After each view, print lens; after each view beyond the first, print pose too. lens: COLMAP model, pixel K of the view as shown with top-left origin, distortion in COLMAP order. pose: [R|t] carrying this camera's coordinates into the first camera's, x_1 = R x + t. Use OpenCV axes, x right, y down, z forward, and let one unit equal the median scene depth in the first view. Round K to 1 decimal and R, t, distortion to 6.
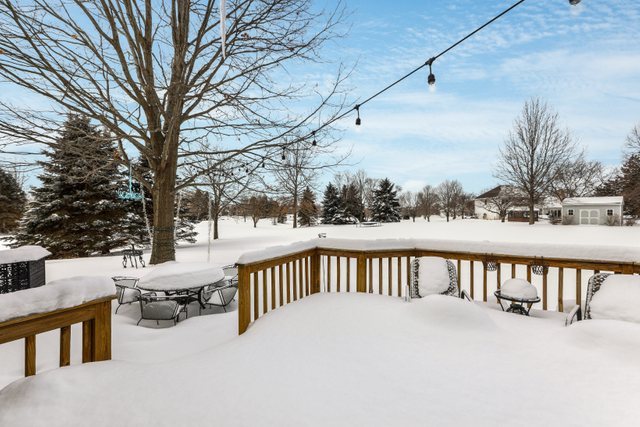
lens RADIAL K [[281.5, 0, 322.8], [0, 281.5, 211.7], [0, 0, 1]] dist [0.007709, 0.000545]
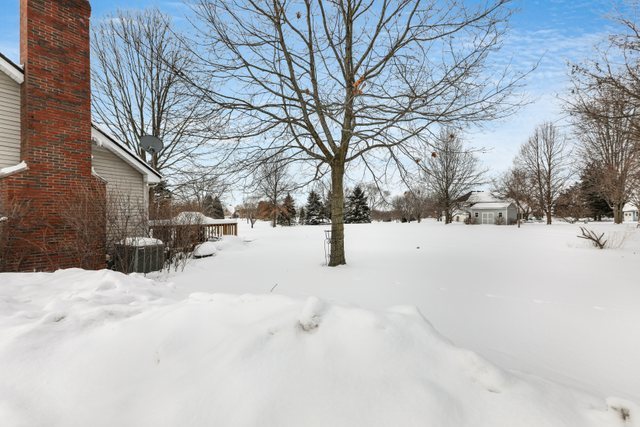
lens RADIAL K [[281.5, 0, 325.3], [0, 281.5, 214.6], [0, 0, 1]] dist [0.007709, 0.000545]
pose [[0.998813, 0.000831, -0.048703, 0.260434], [-0.000883, 0.999999, -0.001042, 0.004035], [0.048702, 0.001084, 0.998813, -0.320517]]
